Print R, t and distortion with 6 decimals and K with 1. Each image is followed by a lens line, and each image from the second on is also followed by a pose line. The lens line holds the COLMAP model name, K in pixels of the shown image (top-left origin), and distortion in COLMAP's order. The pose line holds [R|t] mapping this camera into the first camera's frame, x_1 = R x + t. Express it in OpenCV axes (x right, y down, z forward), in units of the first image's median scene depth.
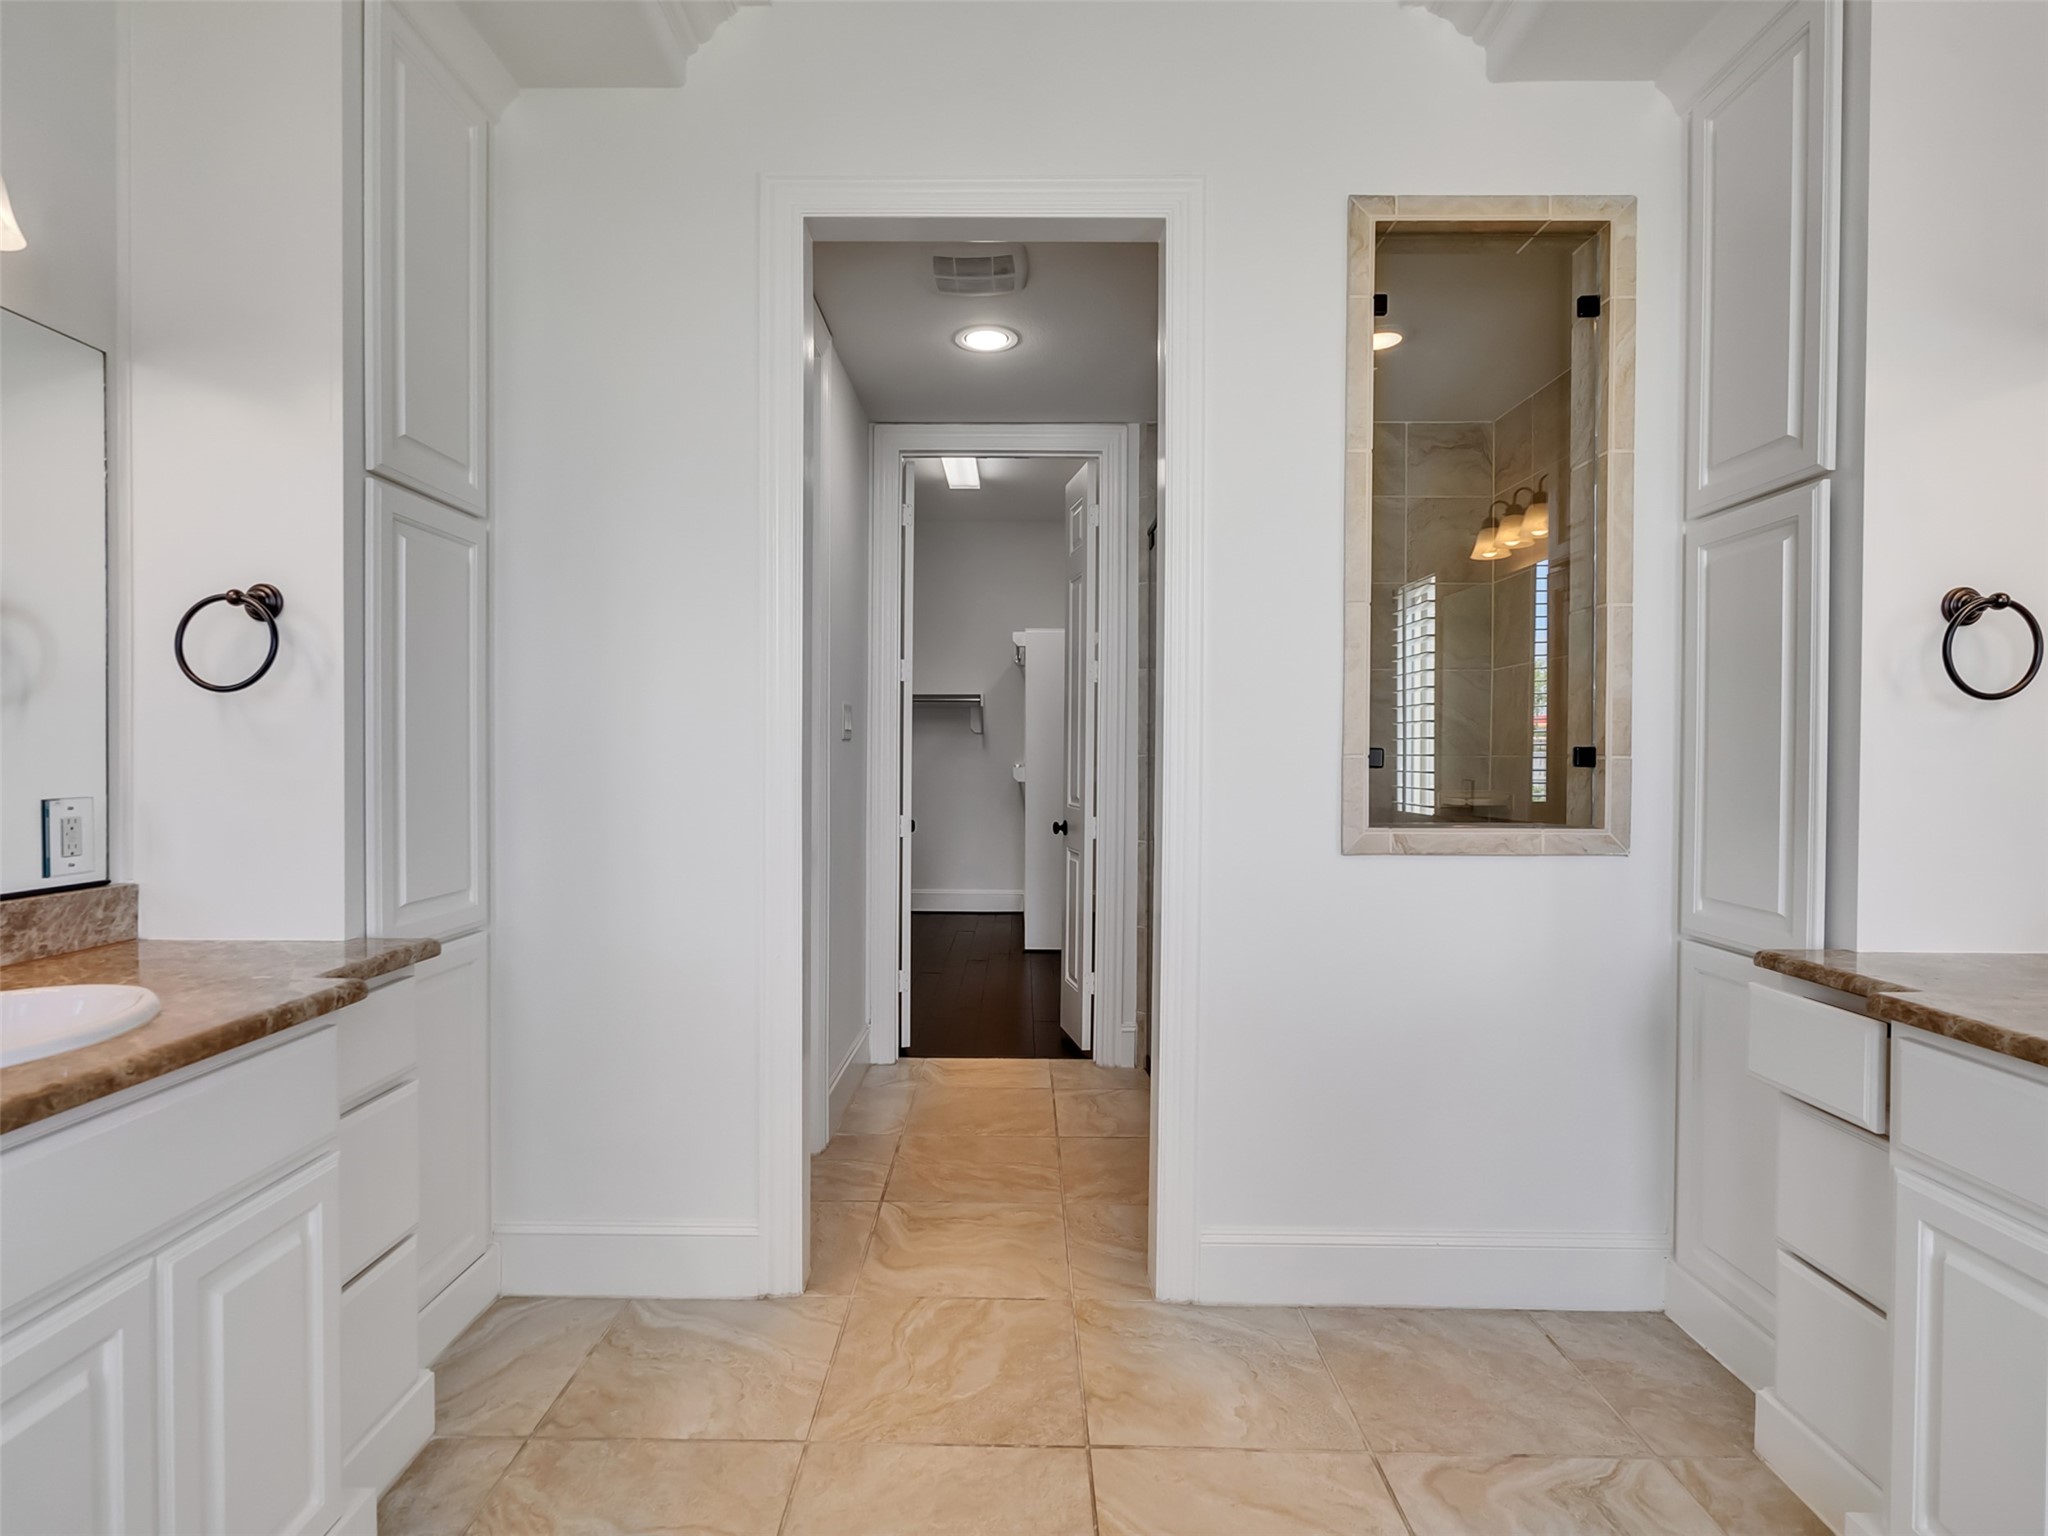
lens RADIAL K [[1043.6, 0, 1023.4], [0, 1043.6, 764.0], [0, 0, 1]] dist [-0.018593, -0.000866]
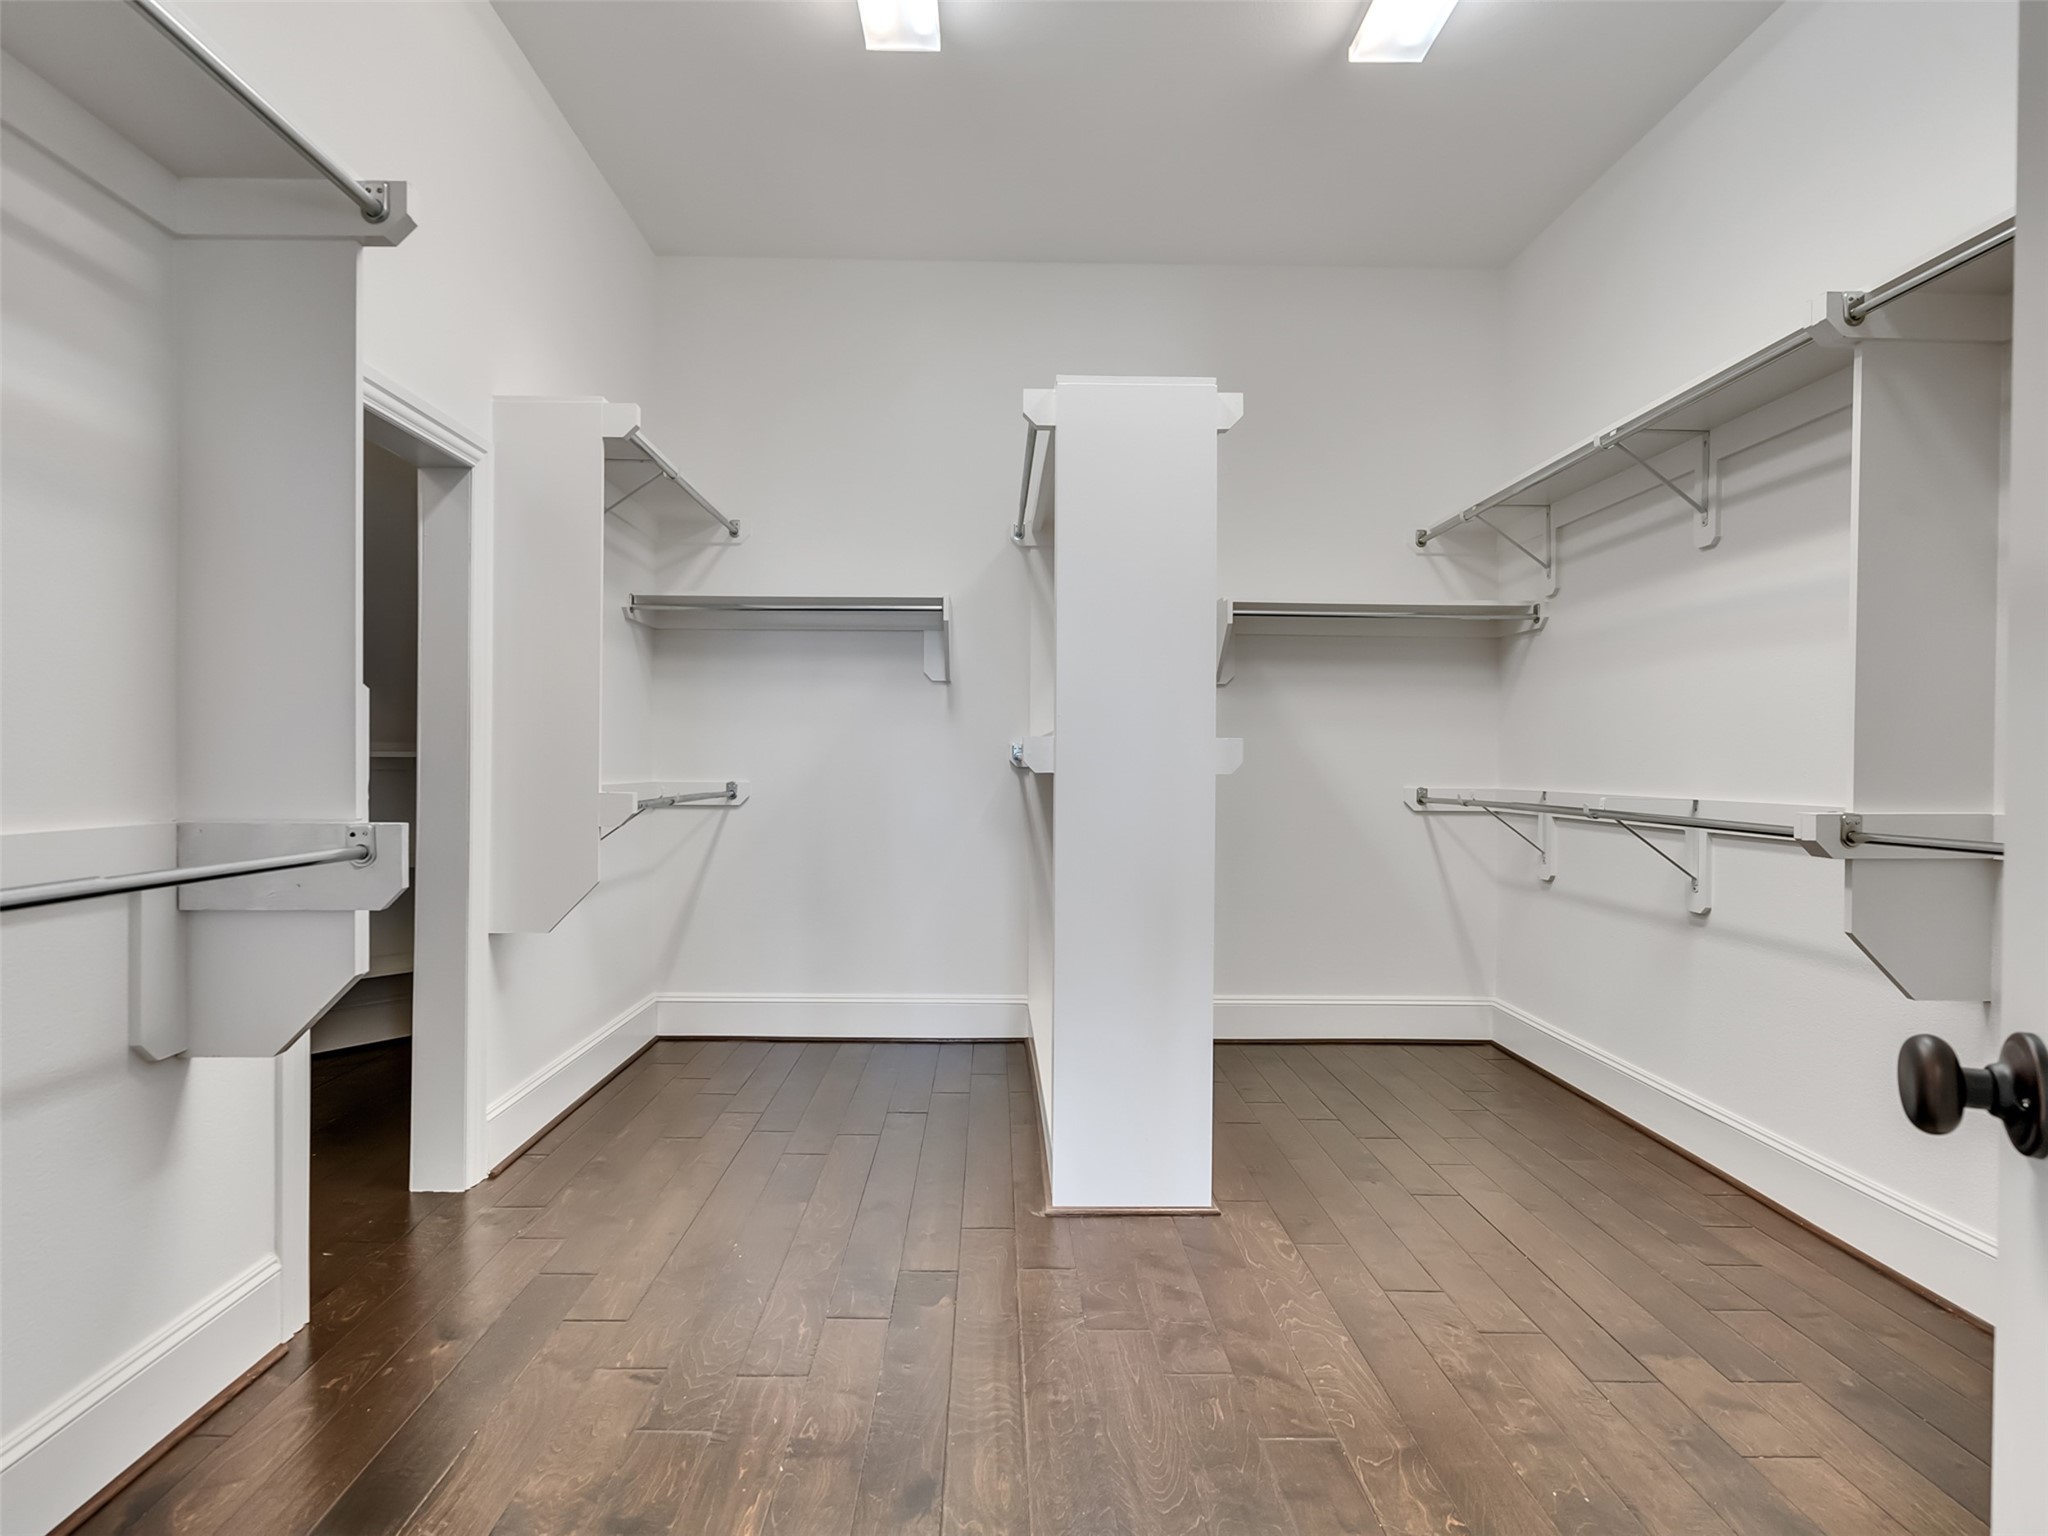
lens RADIAL K [[1043.6, 0, 1019.1], [0, 1043.6, 768.5], [0, 0, 1]] dist [-0.018593, -0.000866]
pose [[0.999669, 0.001799, 0.025683, -0.017889], [-0.001652, 0.999982, -0.005749, 0.015083], [-0.025693, 0.005704, 0.999654, 0.508540]]
